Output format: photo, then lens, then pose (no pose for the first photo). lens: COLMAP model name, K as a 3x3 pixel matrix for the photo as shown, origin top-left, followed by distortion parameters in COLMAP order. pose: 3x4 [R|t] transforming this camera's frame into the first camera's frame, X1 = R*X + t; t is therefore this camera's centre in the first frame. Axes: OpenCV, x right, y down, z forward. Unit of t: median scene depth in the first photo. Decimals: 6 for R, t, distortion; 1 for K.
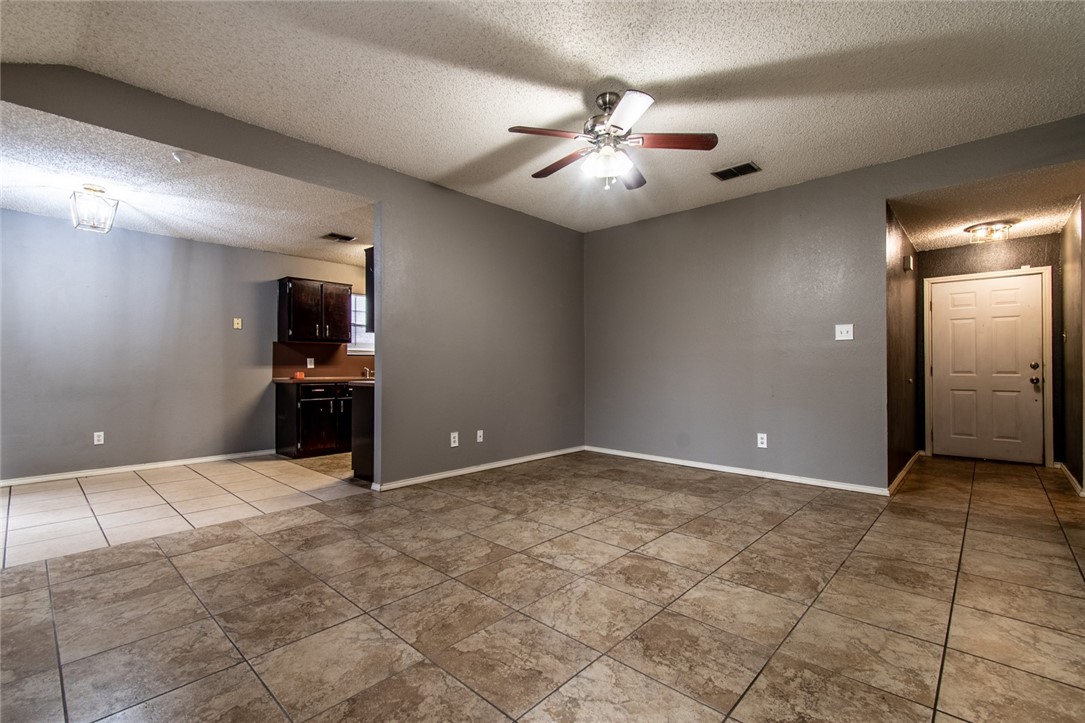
lens RADIAL K [[483.6, 0, 538.3], [0, 483.6, 362.3], [0, 0, 1]] dist [0.002808, -0.000189]
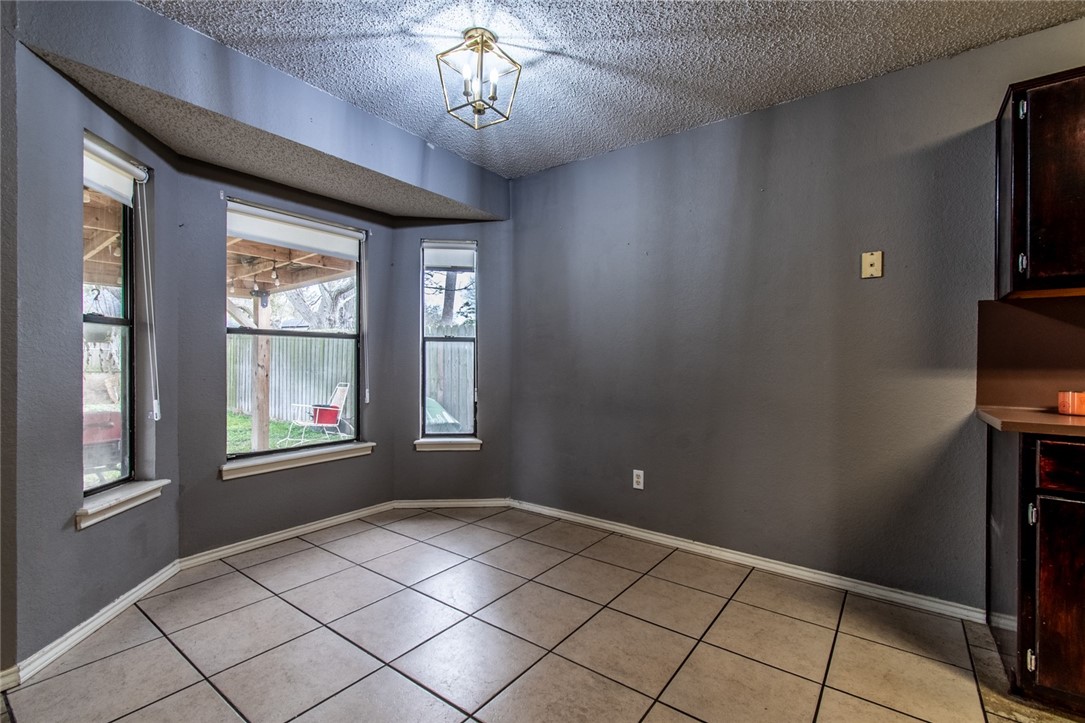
lens RADIAL K [[483.6, 0, 537.3], [0, 483.6, 365.8], [0, 0, 1]] dist [0.002808, -0.000189]
pose [[0.106499, 0.009830, -0.994264, -0.486995], [-0.002026, 0.999951, 0.009669, 0.003064], [0.994311, 0.000985, 0.106514, 1.350575]]
